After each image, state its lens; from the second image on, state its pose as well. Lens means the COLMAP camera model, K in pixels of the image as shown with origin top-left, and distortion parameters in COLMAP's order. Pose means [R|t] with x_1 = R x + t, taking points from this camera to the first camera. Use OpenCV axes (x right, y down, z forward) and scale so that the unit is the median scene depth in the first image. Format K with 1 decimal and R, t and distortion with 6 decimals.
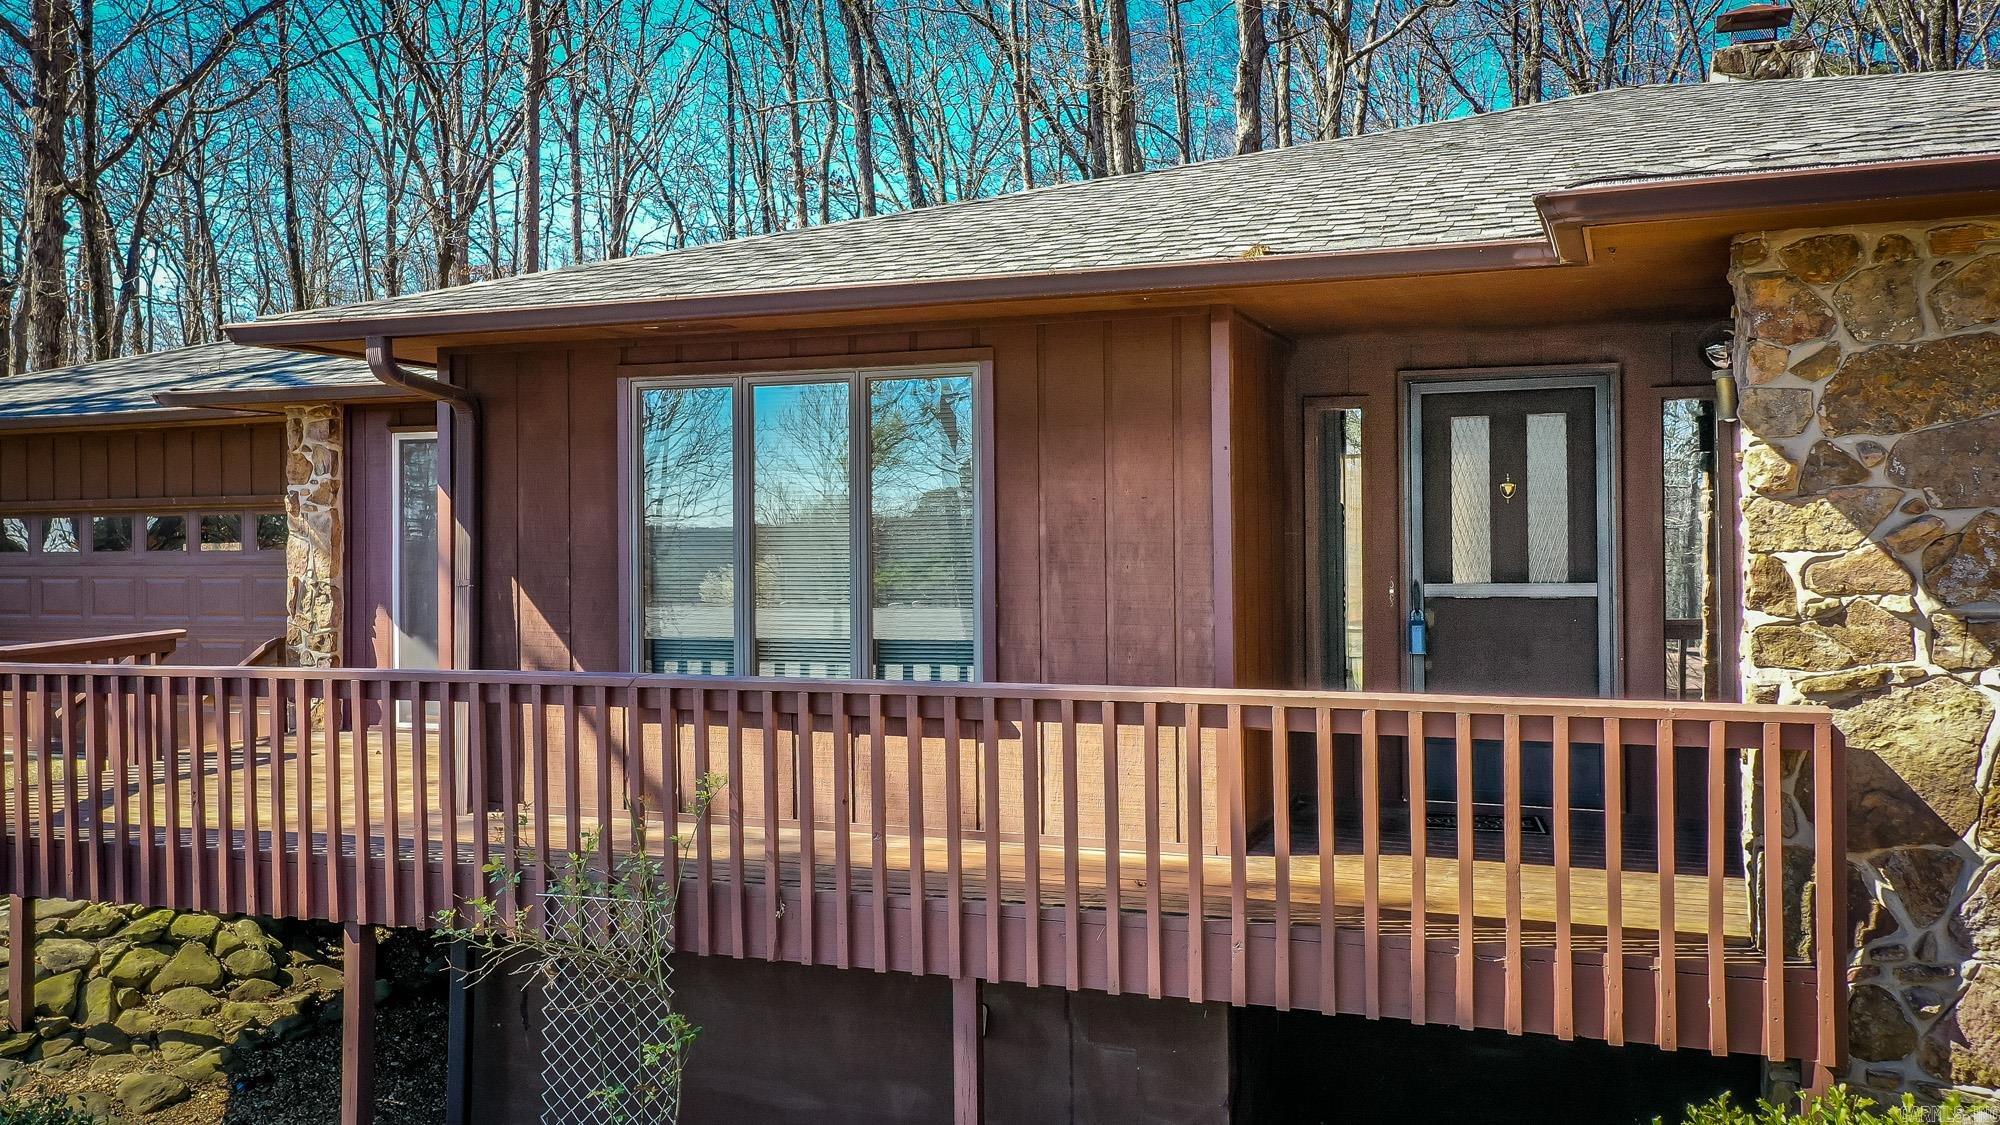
lens RADIAL K [[1608.9, 0, 1000.0], [0, 1608.9, 562.5], [0, 0, 1]] dist [-0.001798, 0.000465]
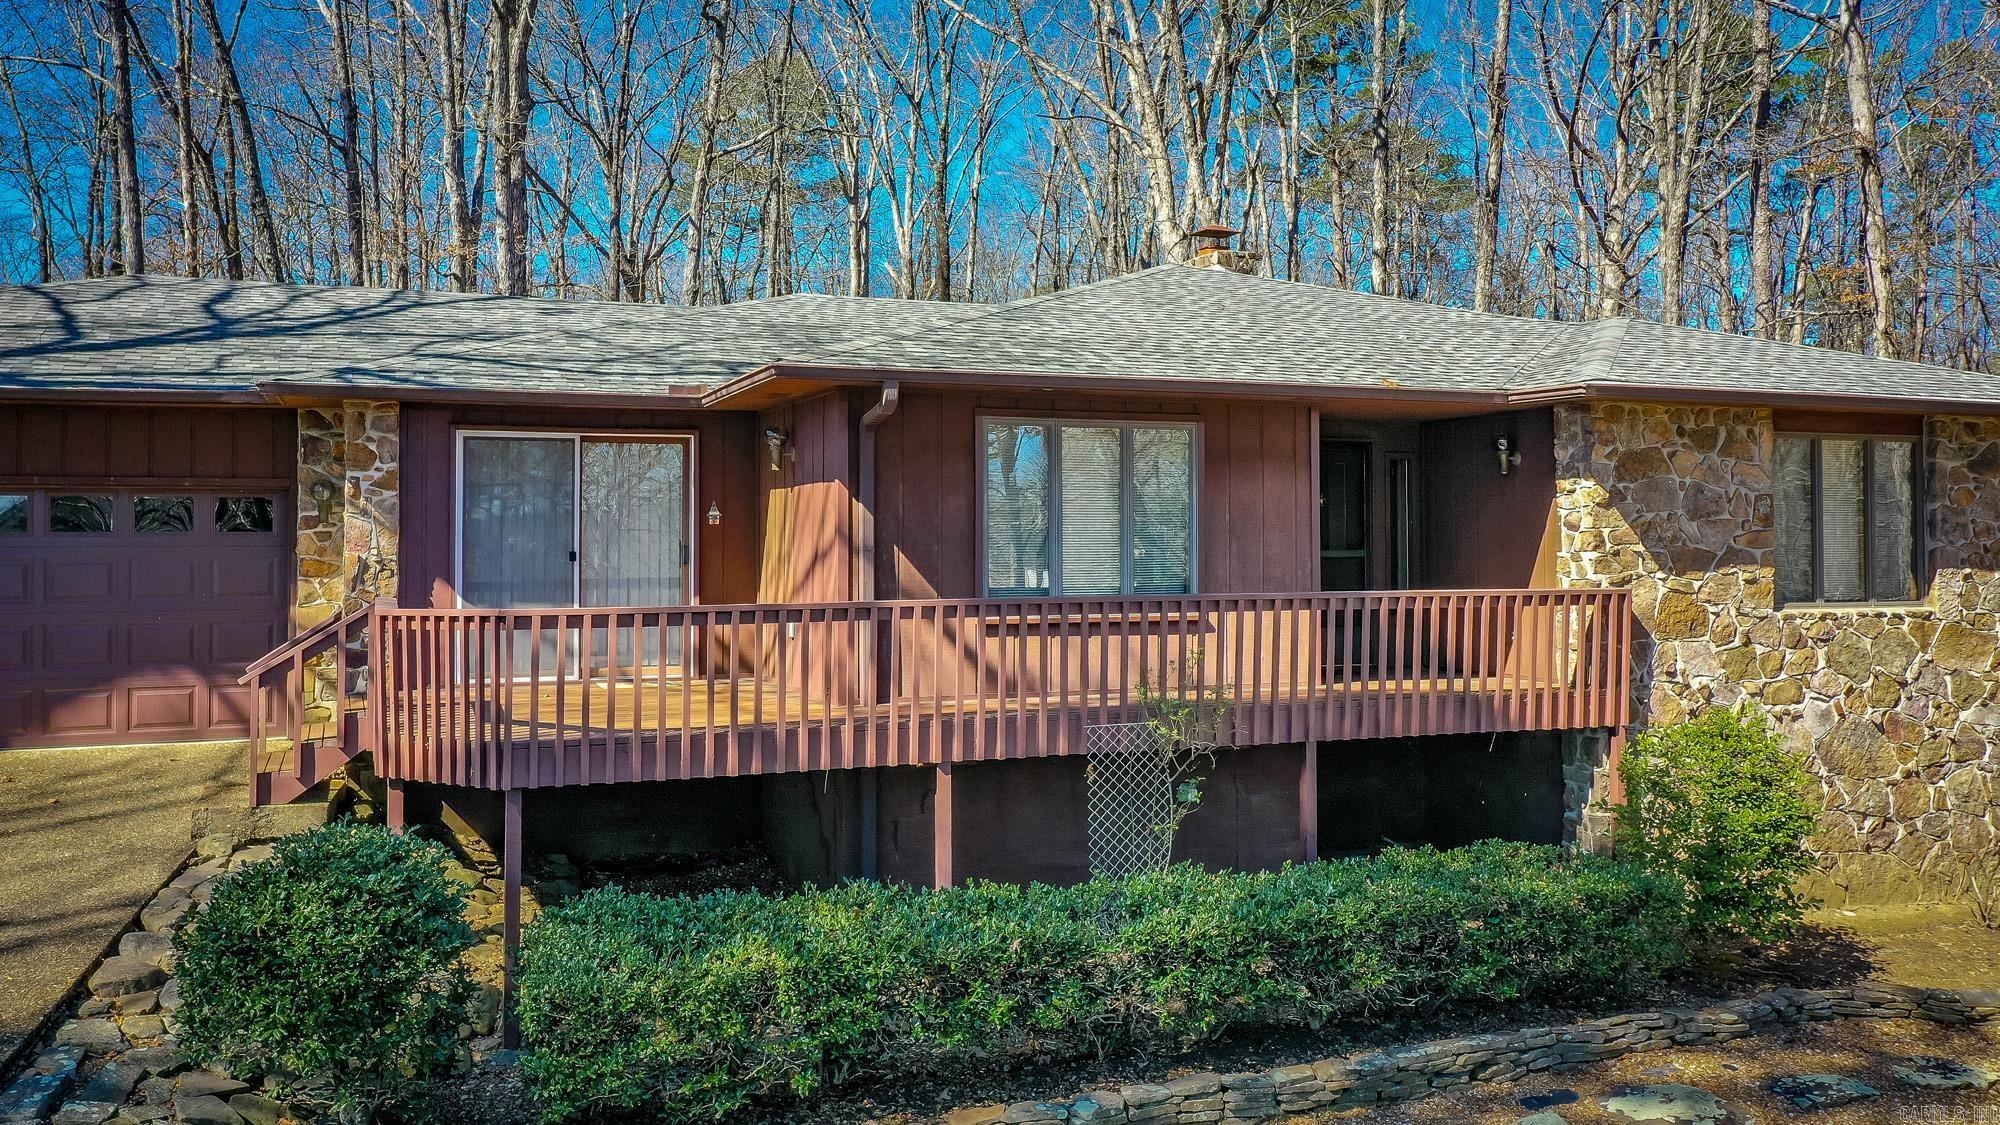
lens RADIAL K [[1540.1, 0, 1000.0], [0, 1540.1, 562.5], [0, 0, 1]] dist [0.010951, 0.008774]
pose [[0.756561, -0.000626, 0.653923, -1.251639], [0.007311, 0.999945, -0.007501, 0.040630], [-0.653882, 0.010456, 0.756524, -0.149581]]
